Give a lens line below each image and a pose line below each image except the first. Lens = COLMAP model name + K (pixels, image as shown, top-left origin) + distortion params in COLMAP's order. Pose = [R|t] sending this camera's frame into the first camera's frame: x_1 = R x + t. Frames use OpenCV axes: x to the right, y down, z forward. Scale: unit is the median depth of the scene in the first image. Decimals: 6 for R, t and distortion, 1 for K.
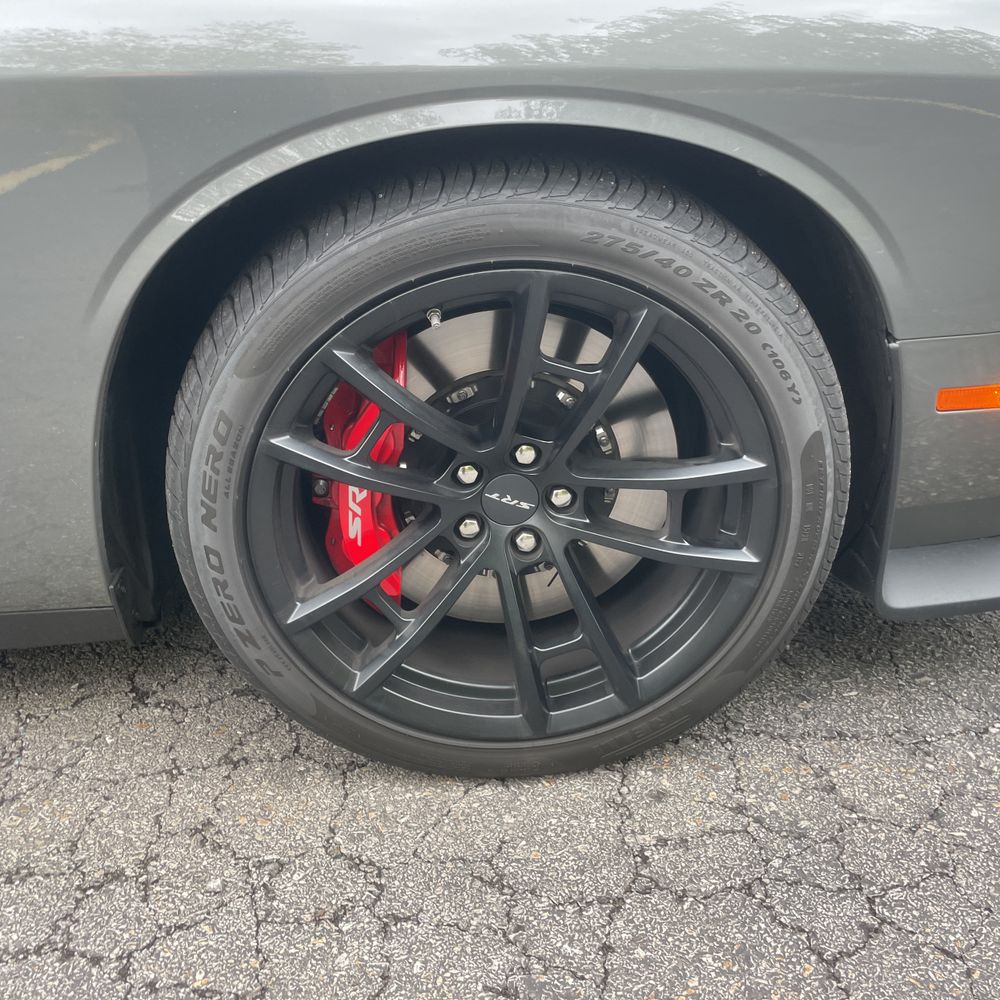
lens RADIAL K [[996.8, 0, 502.3], [0, 996.8, 503.4], [0, 0, 1]] dist [0.103633, -0.165793]
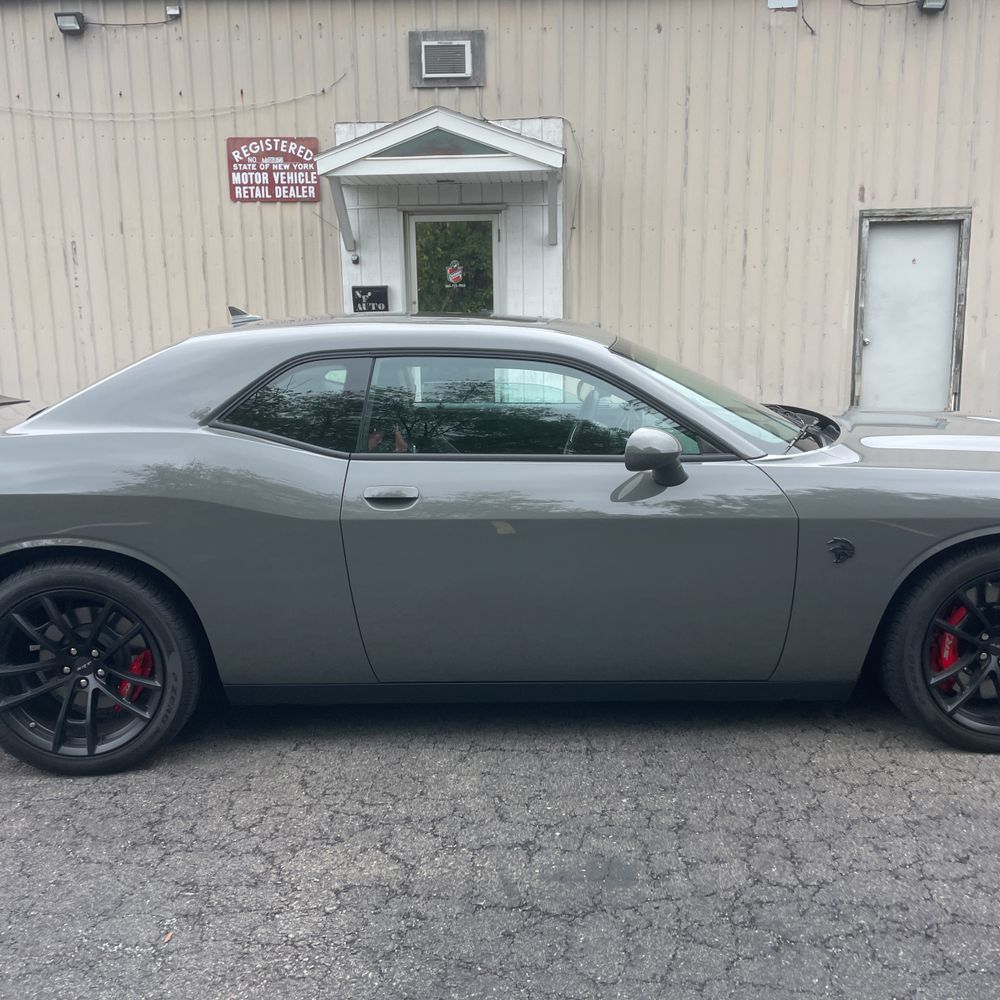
lens RADIAL K [[997.5, 0, 505.8], [0, 997.5, 498.2], [0, 0, 1]] dist [0.091444, -0.121439]
pose [[0.998688, 0.015119, -0.048933, -1.315373], [-0.028967, 0.954683, -0.296212, 0.512679], [0.042237, 0.297240, 0.953868, -2.057747]]
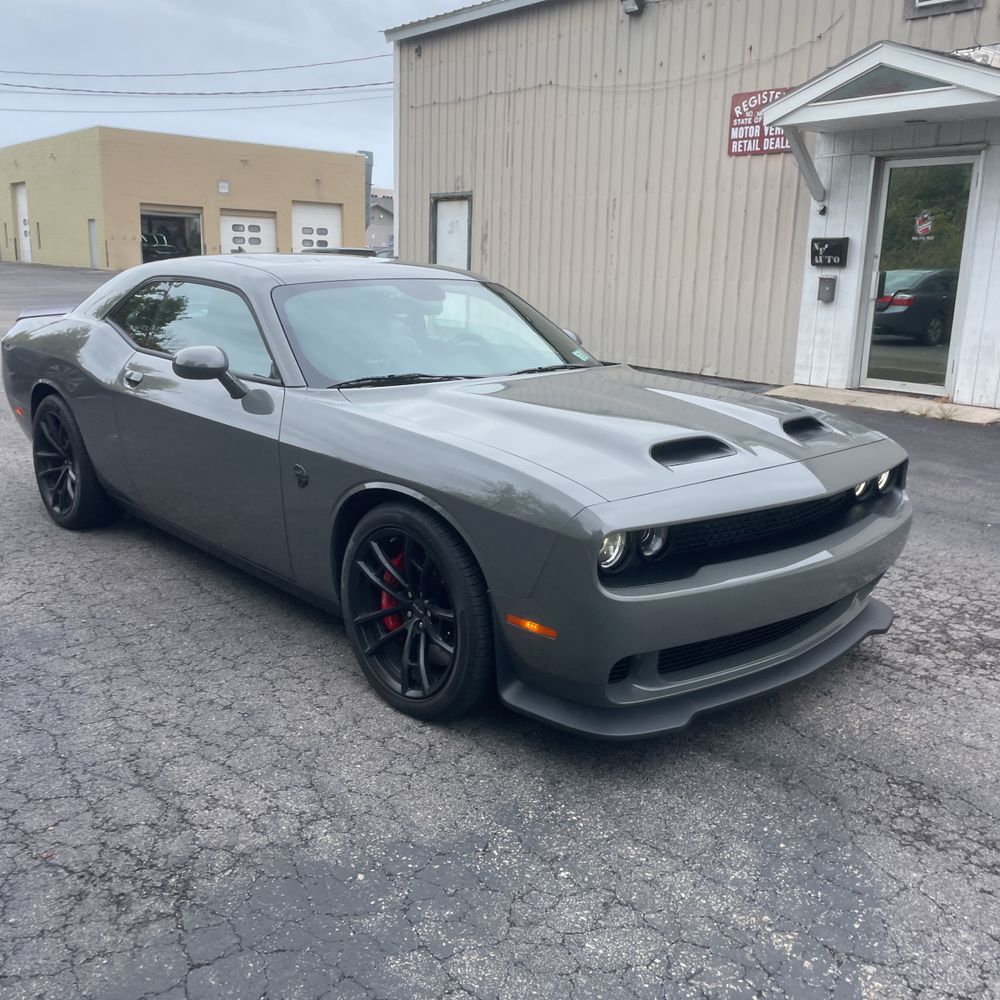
lens RADIAL K [[988.9, 0, 496.9], [0, 988.9, 498.6], [0, 0, 1]] dist [0.081546, -0.110399]
pose [[0.626041, 0.216694, -0.749077, 2.282919], [-0.397155, 0.915292, -0.067146, -0.195488], [0.671074, 0.339536, 0.659072, -0.873650]]
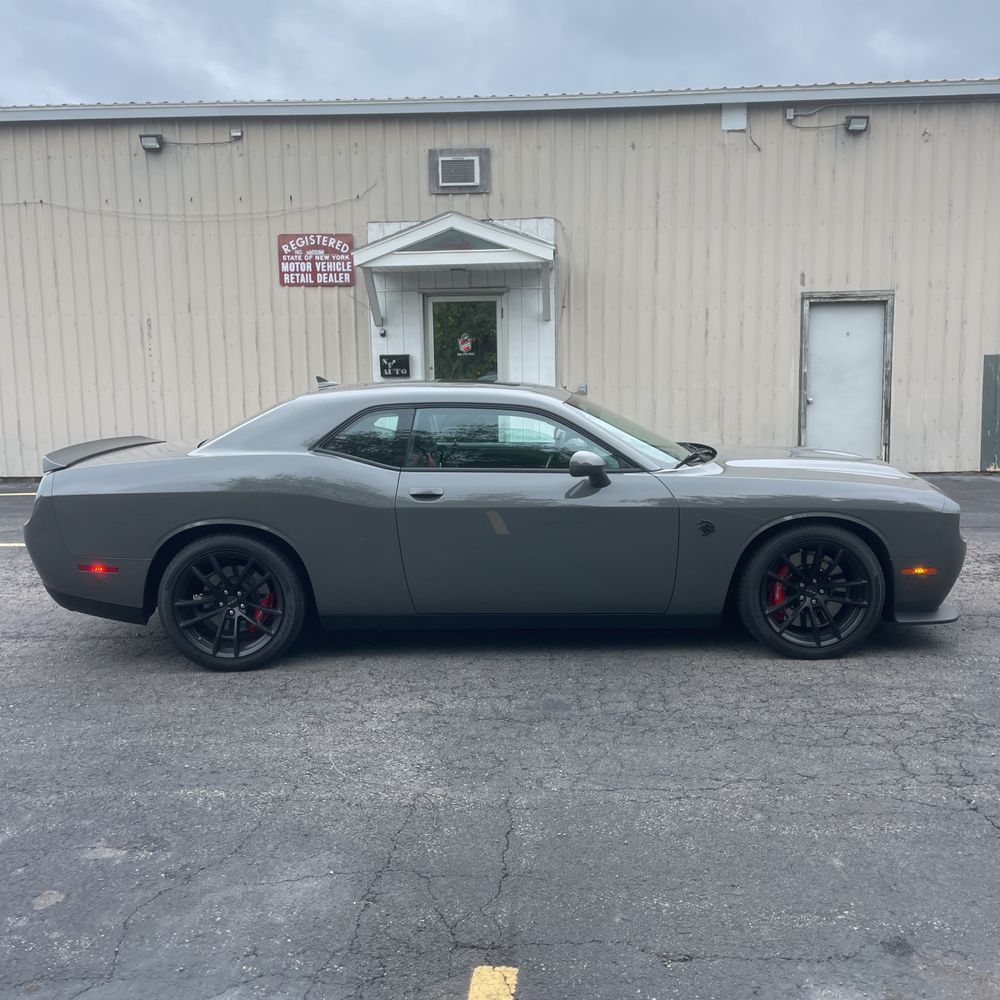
lens RADIAL K [[996.8, 0, 502.3], [0, 996.8, 503.4], [0, 0, 1]] dist [0.103633, -0.165793]
pose [[0.997989, 0.013199, -0.062003, -1.147759], [-0.033952, 0.937264, -0.346962, 1.294869], [0.053534, 0.348369, 0.935827, -3.615613]]
